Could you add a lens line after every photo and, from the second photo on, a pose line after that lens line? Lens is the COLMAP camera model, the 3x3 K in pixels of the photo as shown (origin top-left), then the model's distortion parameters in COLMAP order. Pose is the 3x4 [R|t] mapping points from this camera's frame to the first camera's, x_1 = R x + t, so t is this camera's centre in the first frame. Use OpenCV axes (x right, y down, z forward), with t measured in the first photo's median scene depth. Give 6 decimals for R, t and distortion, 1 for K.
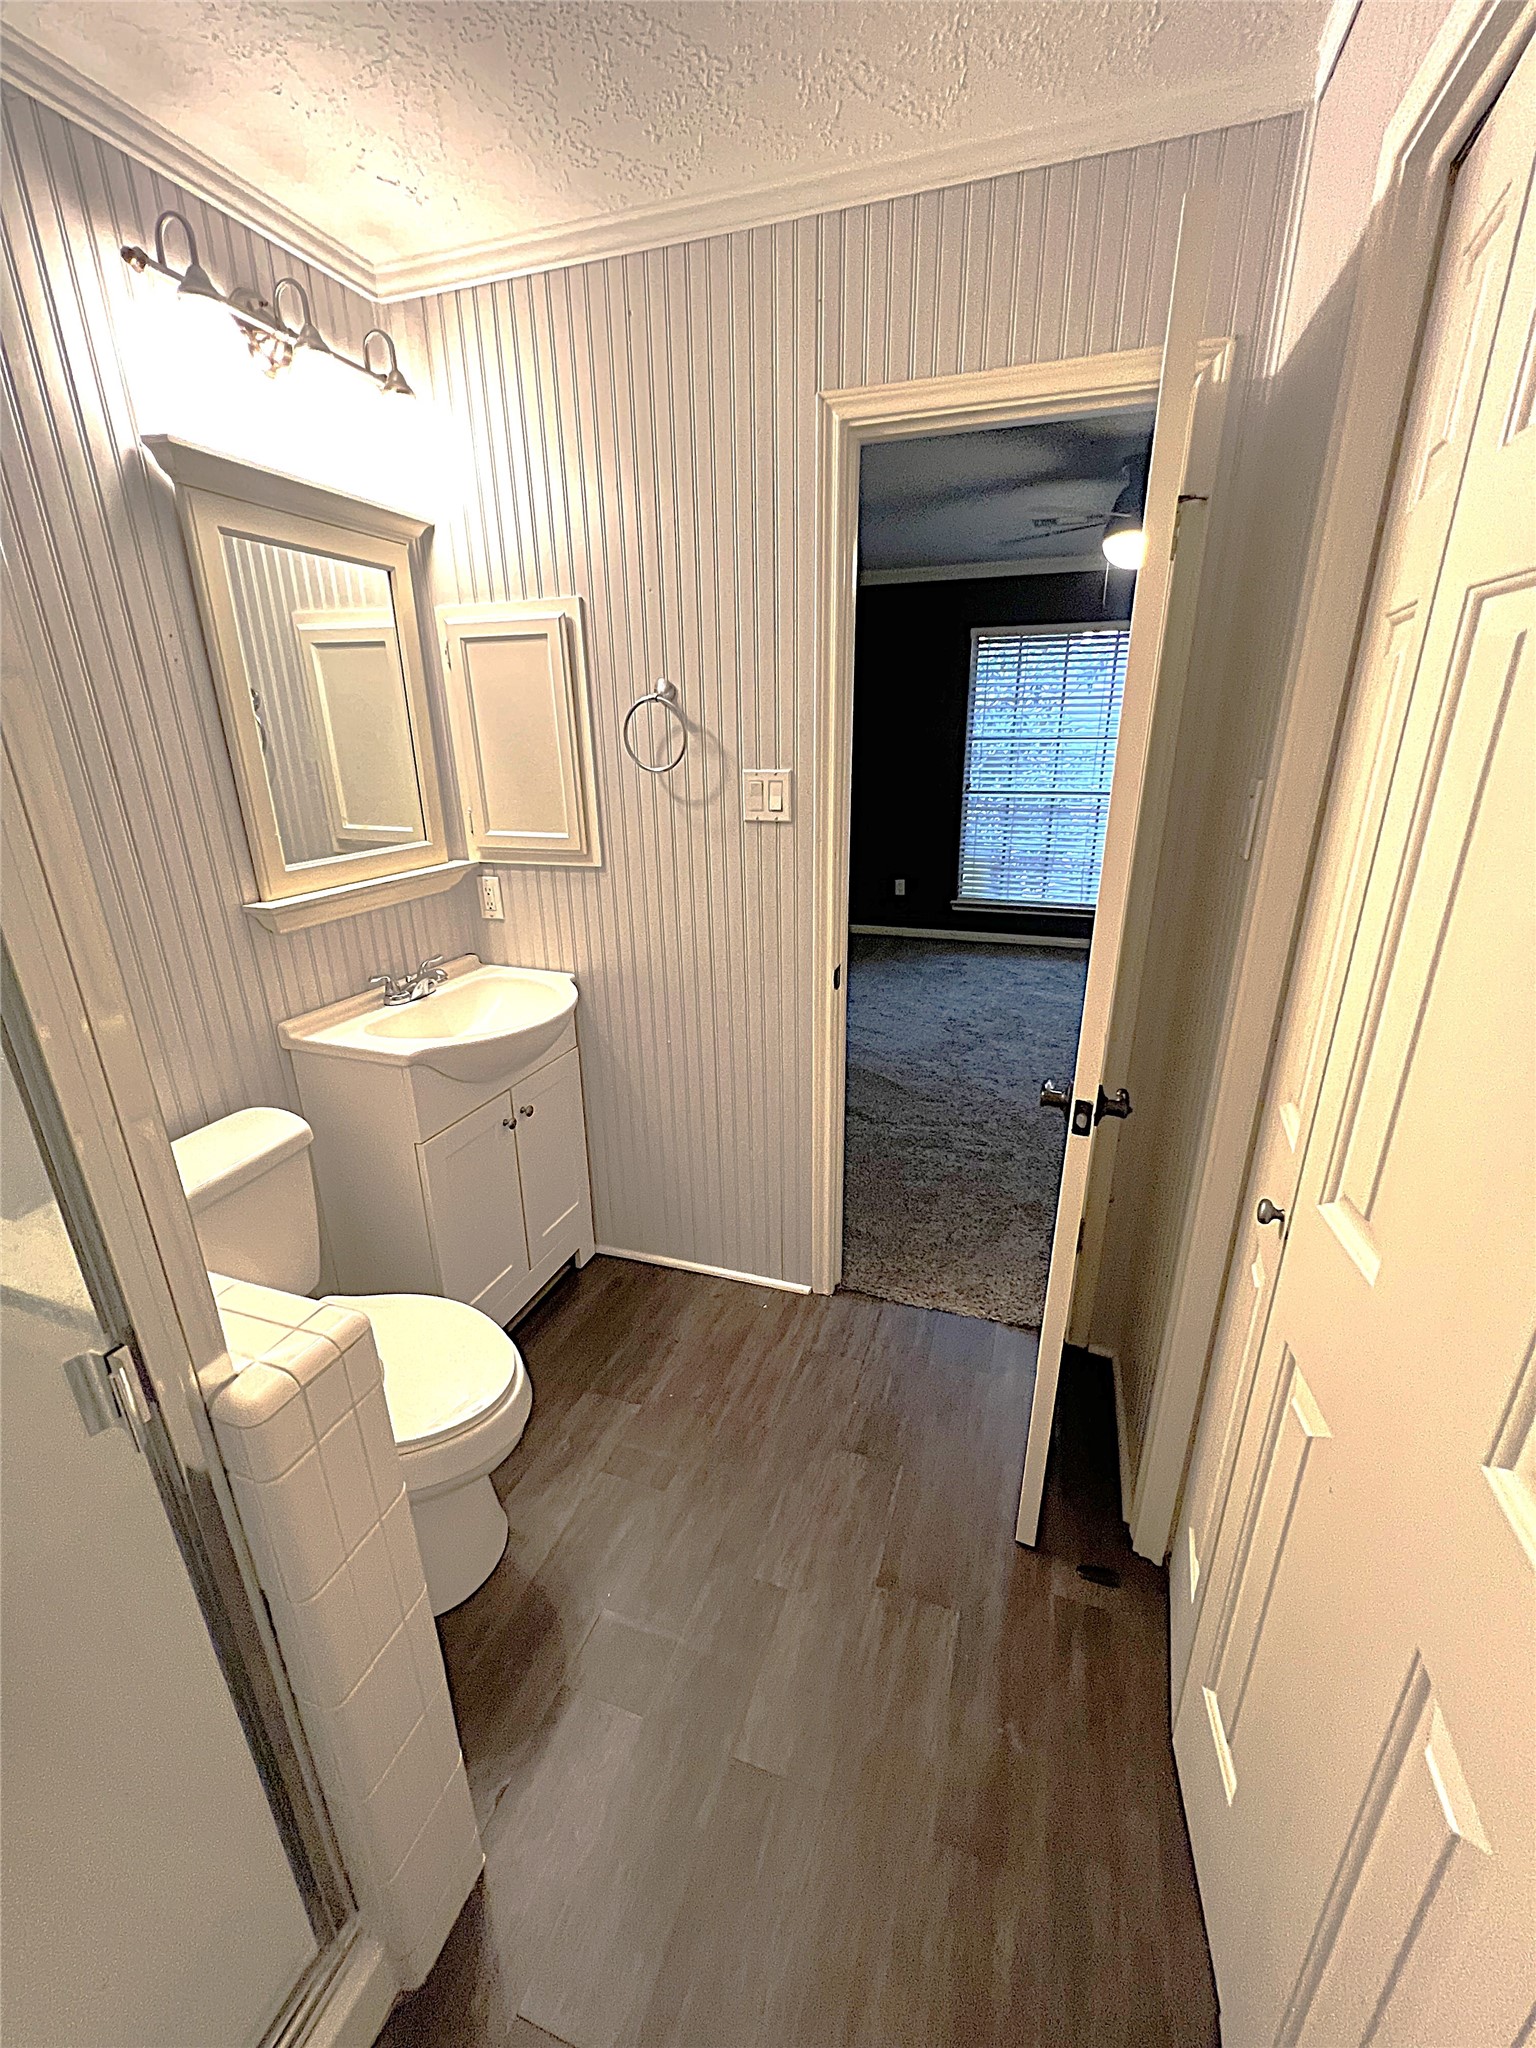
lens RADIAL K [[826.7, 0, 770.3], [0, 826.7, 1016.2], [0, 0, 1]] dist [-0.001118, -0.000013]
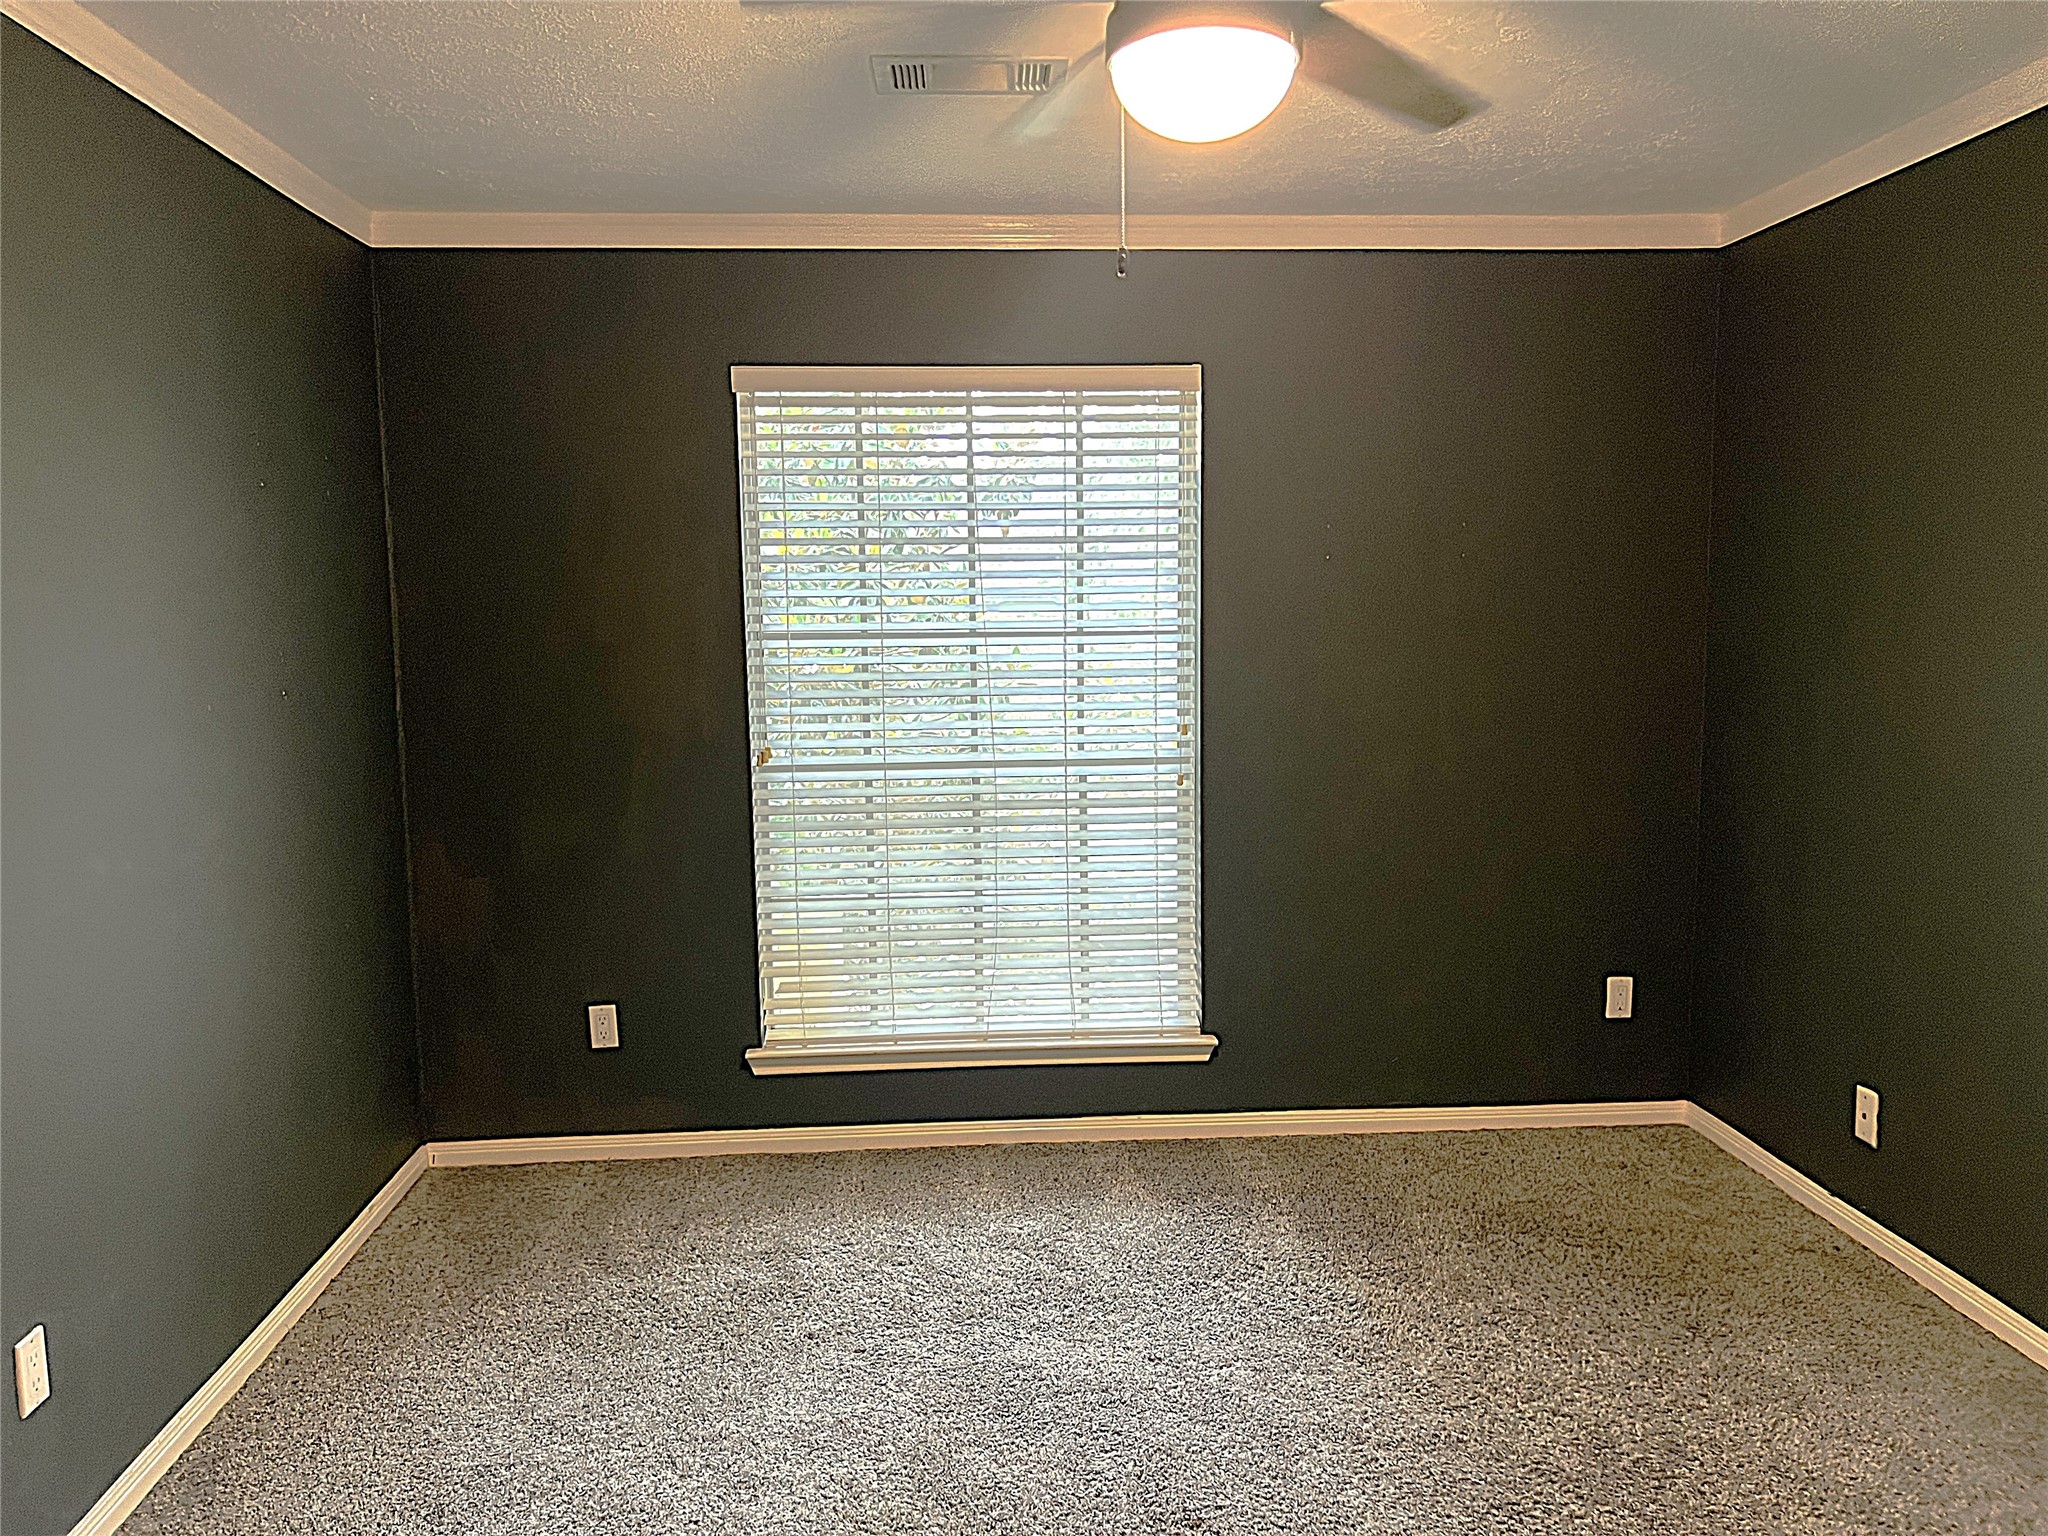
lens RADIAL K [[1537.5, 0, 1021.0], [0, 1537.5, 769.5], [0, 0, 1]] dist [0.045970, -0.056616]
pose [[0.922599, -0.043629, 0.383286, 0.077800], [0.130171, 0.970518, -0.202858, -0.114263], [-0.363135, 0.237049, 0.901077, 0.323493]]
